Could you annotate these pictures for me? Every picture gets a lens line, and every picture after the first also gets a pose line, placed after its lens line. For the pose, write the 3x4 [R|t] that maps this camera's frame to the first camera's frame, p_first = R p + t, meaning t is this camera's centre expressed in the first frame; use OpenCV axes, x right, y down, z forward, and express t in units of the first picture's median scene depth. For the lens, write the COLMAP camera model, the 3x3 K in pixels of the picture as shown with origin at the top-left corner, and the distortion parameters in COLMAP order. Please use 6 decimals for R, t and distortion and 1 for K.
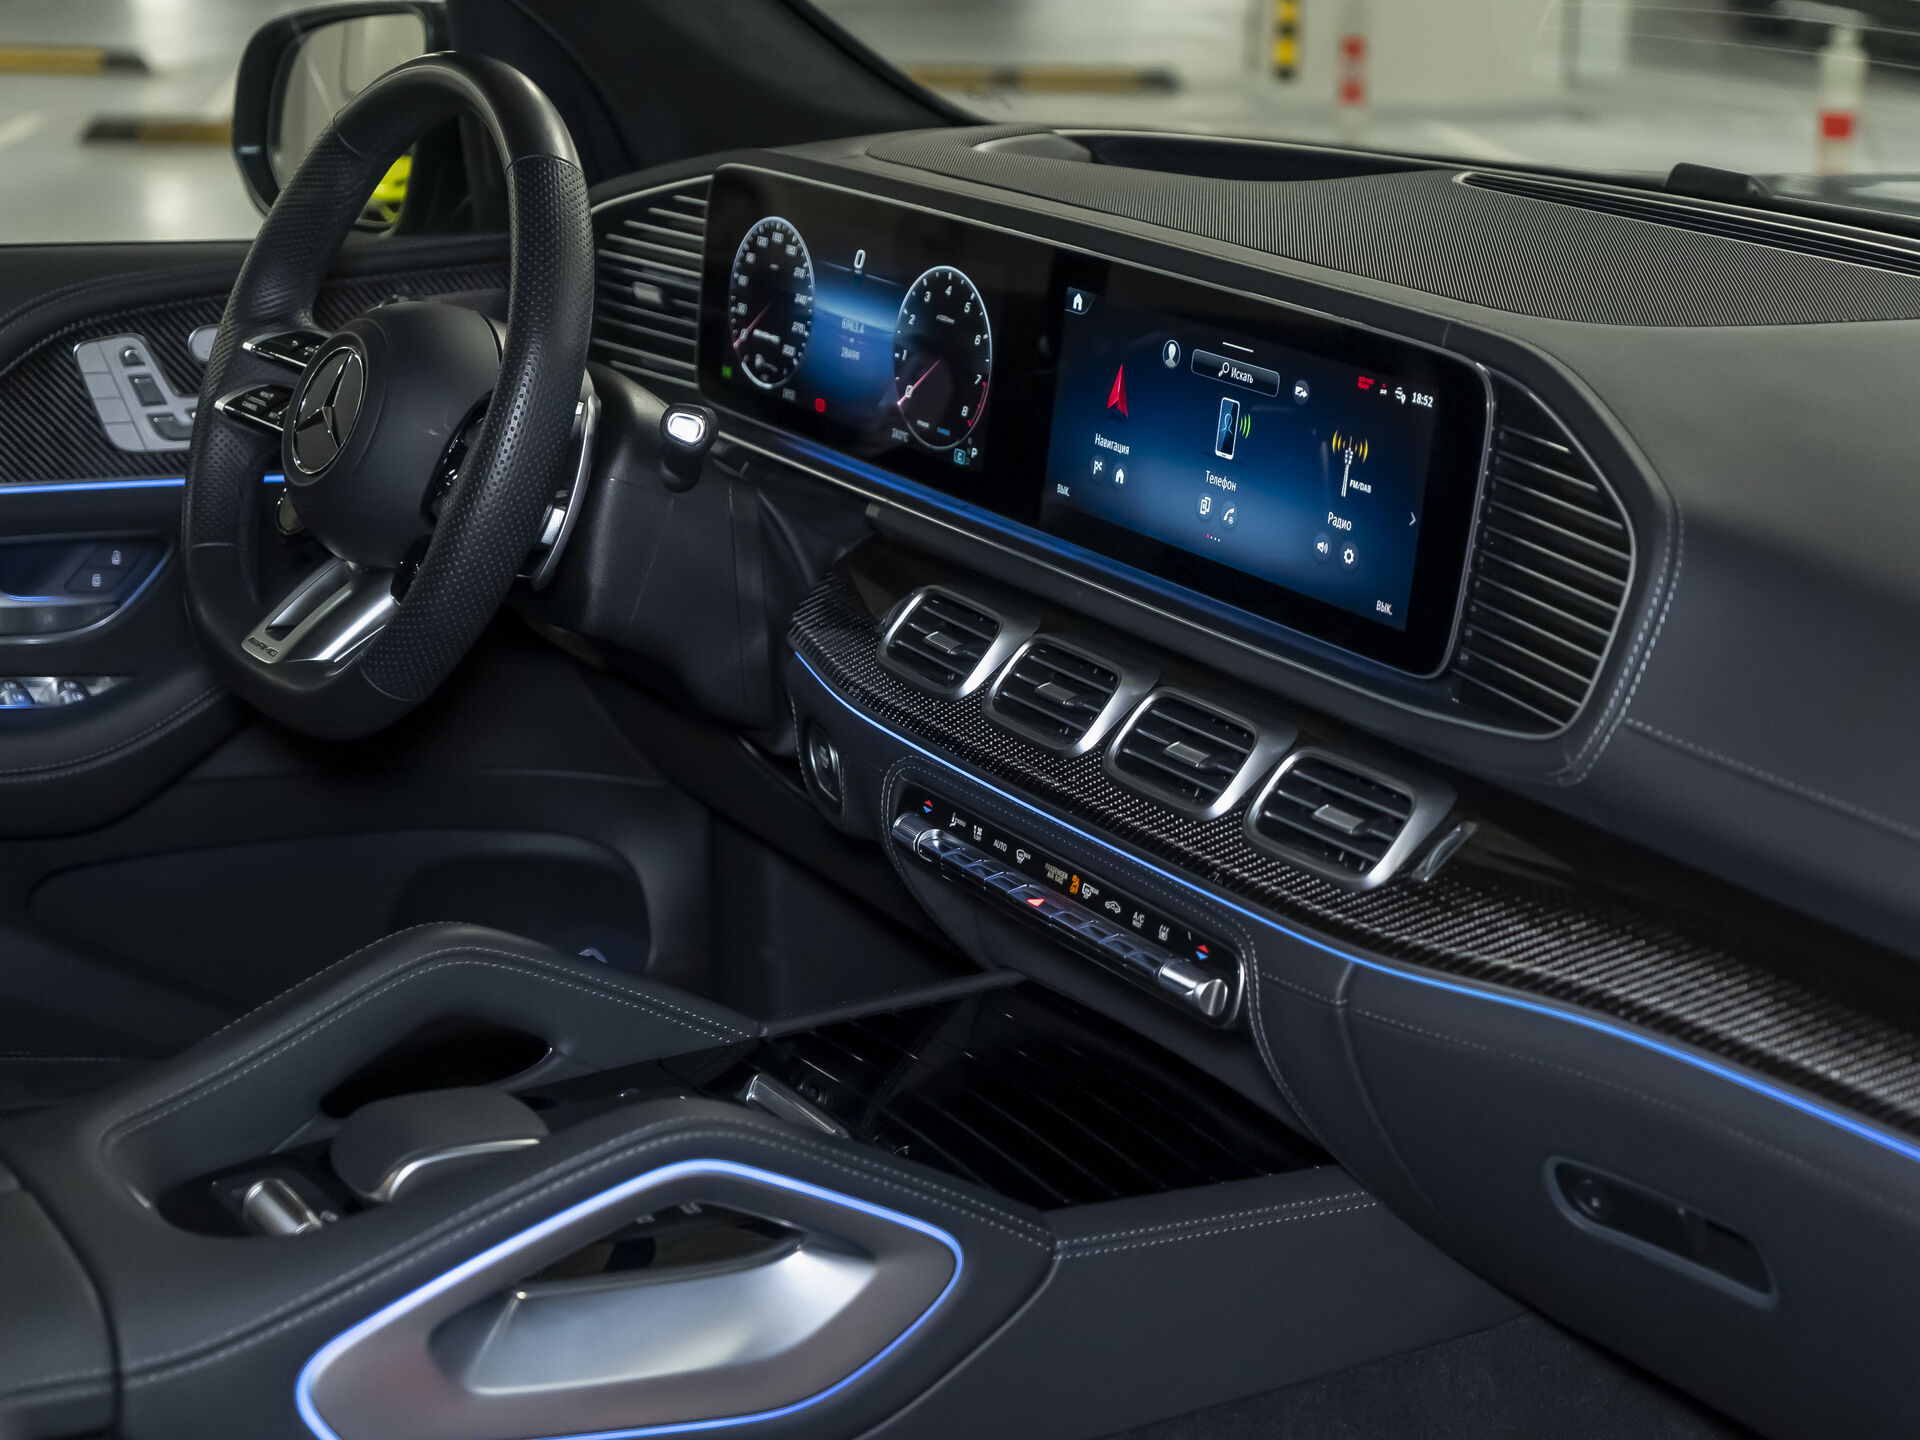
lens RADIAL K [[3377.9, 0, 955.5], [0, 3377.9, 687.8], [0, 0, 1]] dist [-0.011093, 0.268613]
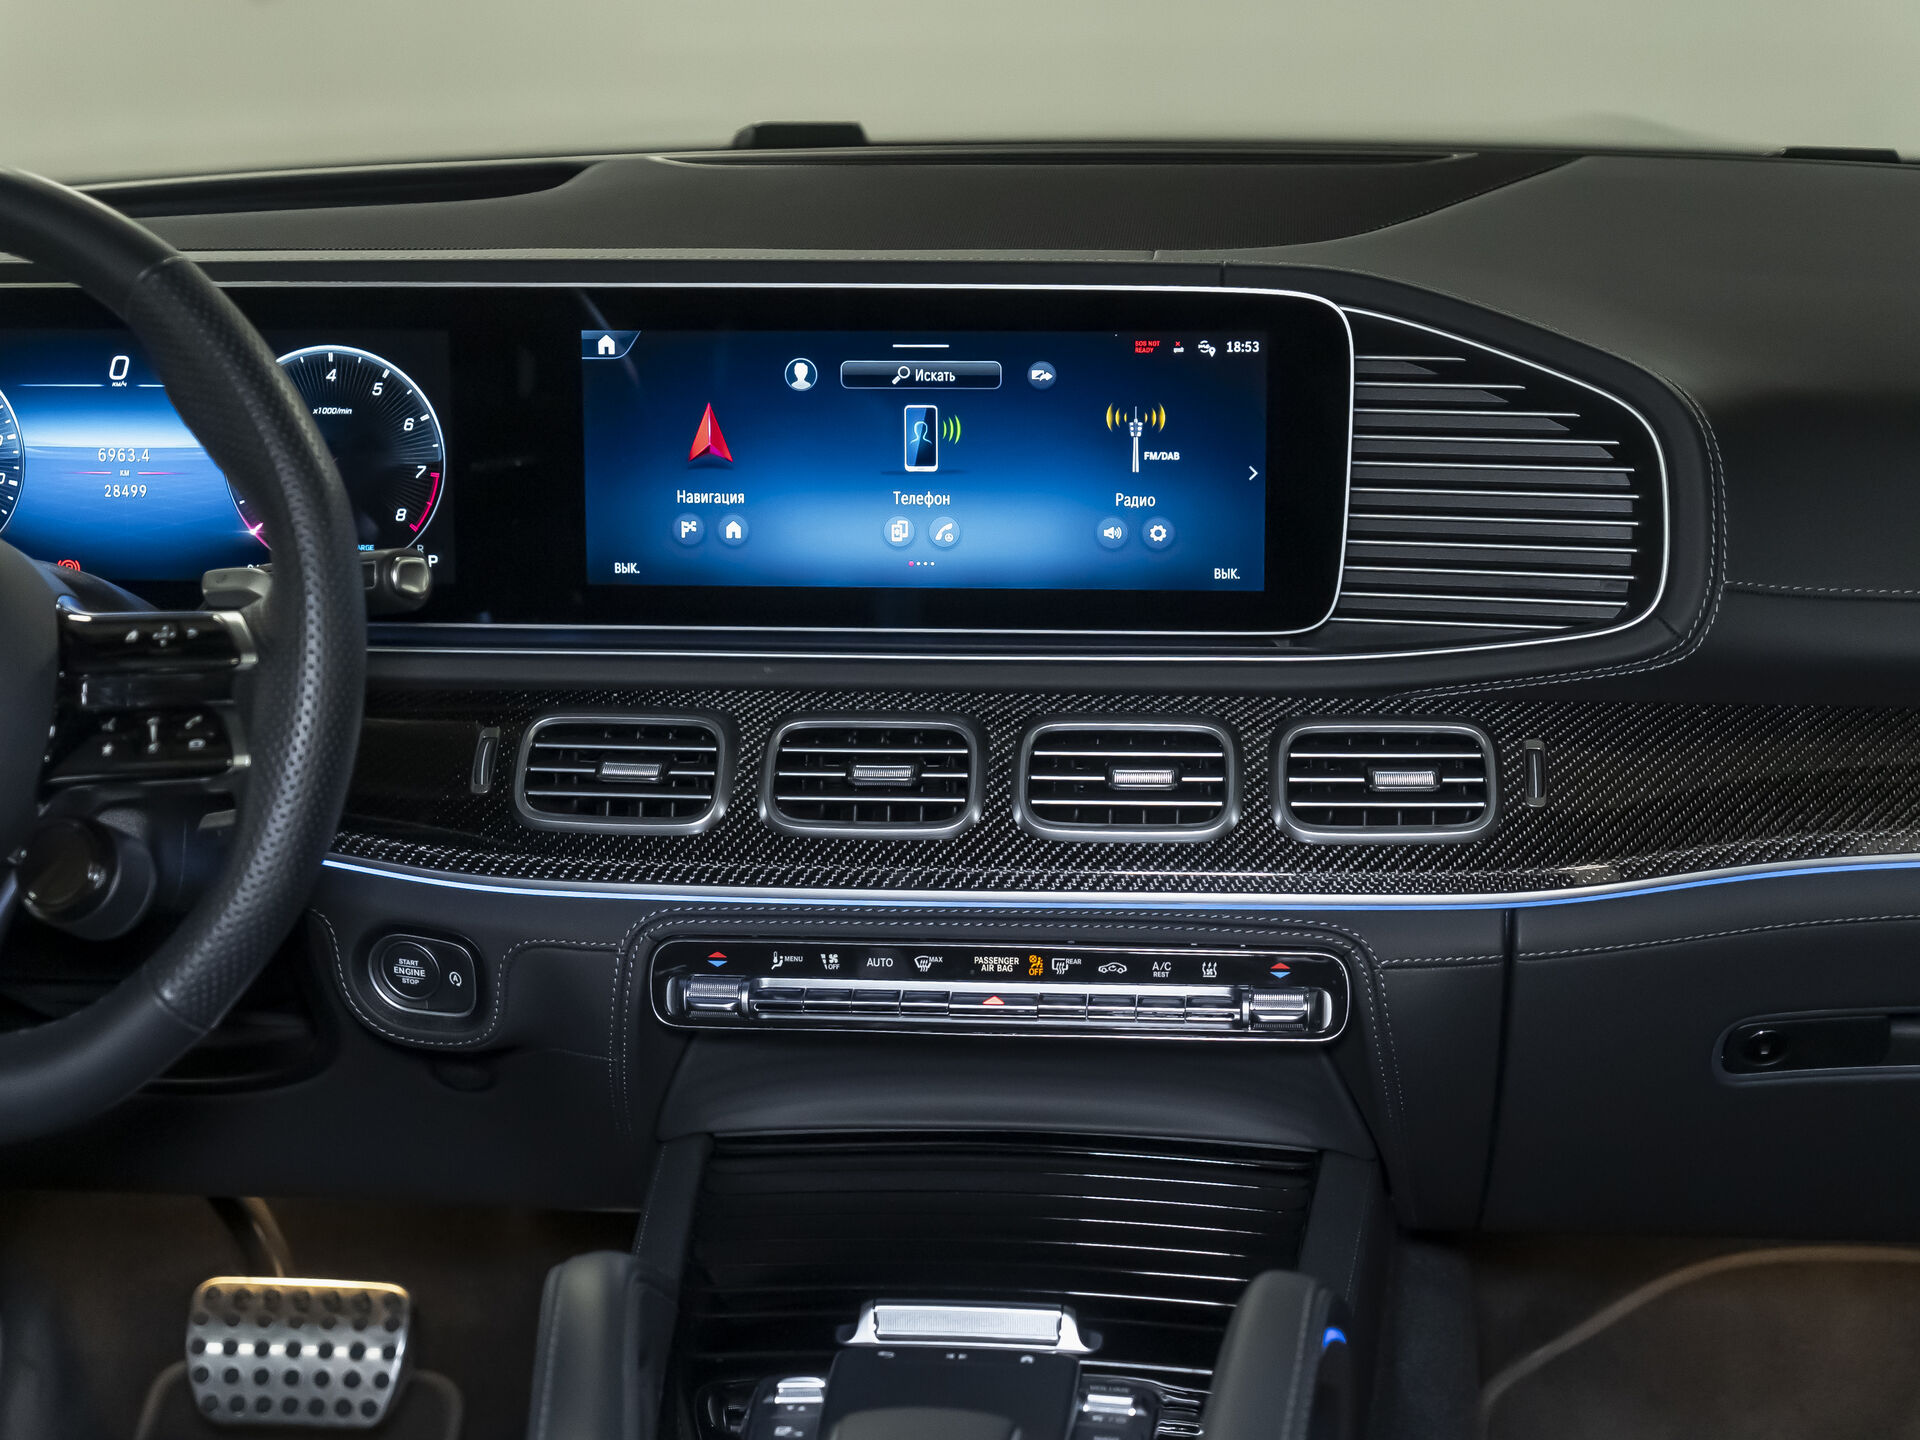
lens RADIAL K [[3377.9, 0, 955.5], [0, 3377.9, 687.8], [0, 0, 1]] dist [-0.011093, 0.268613]
pose [[0.616240, -0.242340, 0.749346, -0.614419], [0.251370, 0.962236, 0.104470, -0.107331], [-0.746365, 0.123985, 0.653886, 0.431946]]
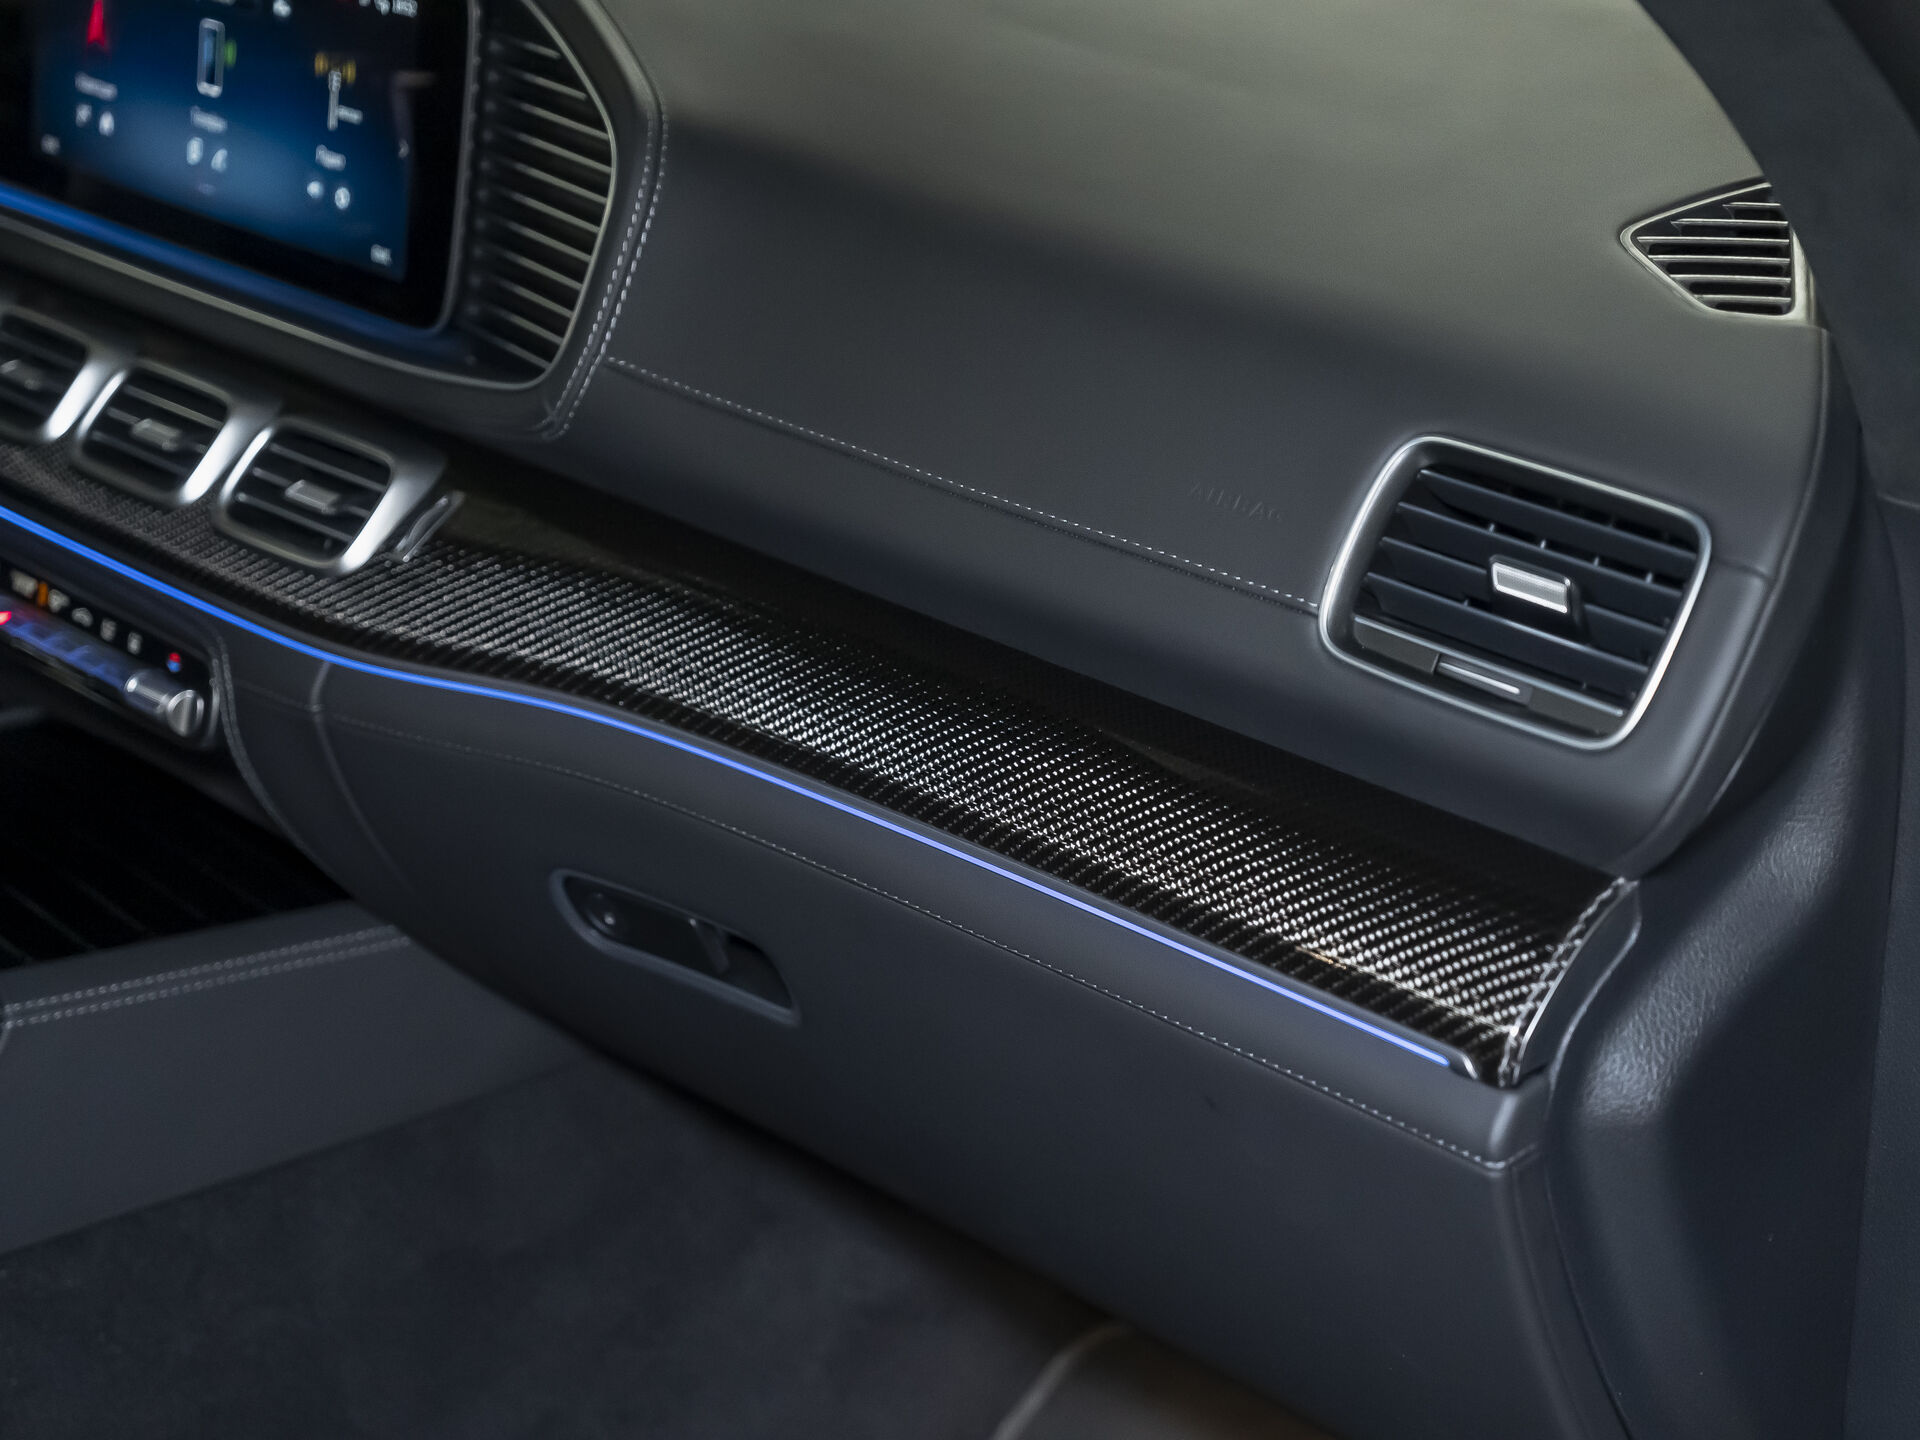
lens RADIAL K [[3377.9, 0, 955.5], [0, 3377.9, 687.8], [0, 0, 1]] dist [-0.011093, 0.268613]
pose [[0.983460, -0.050035, 0.174077, 0.112201], [0.038418, 0.996844, 0.069477, 0.031225], [-0.177003, -0.061641, 0.982278, 0.116120]]
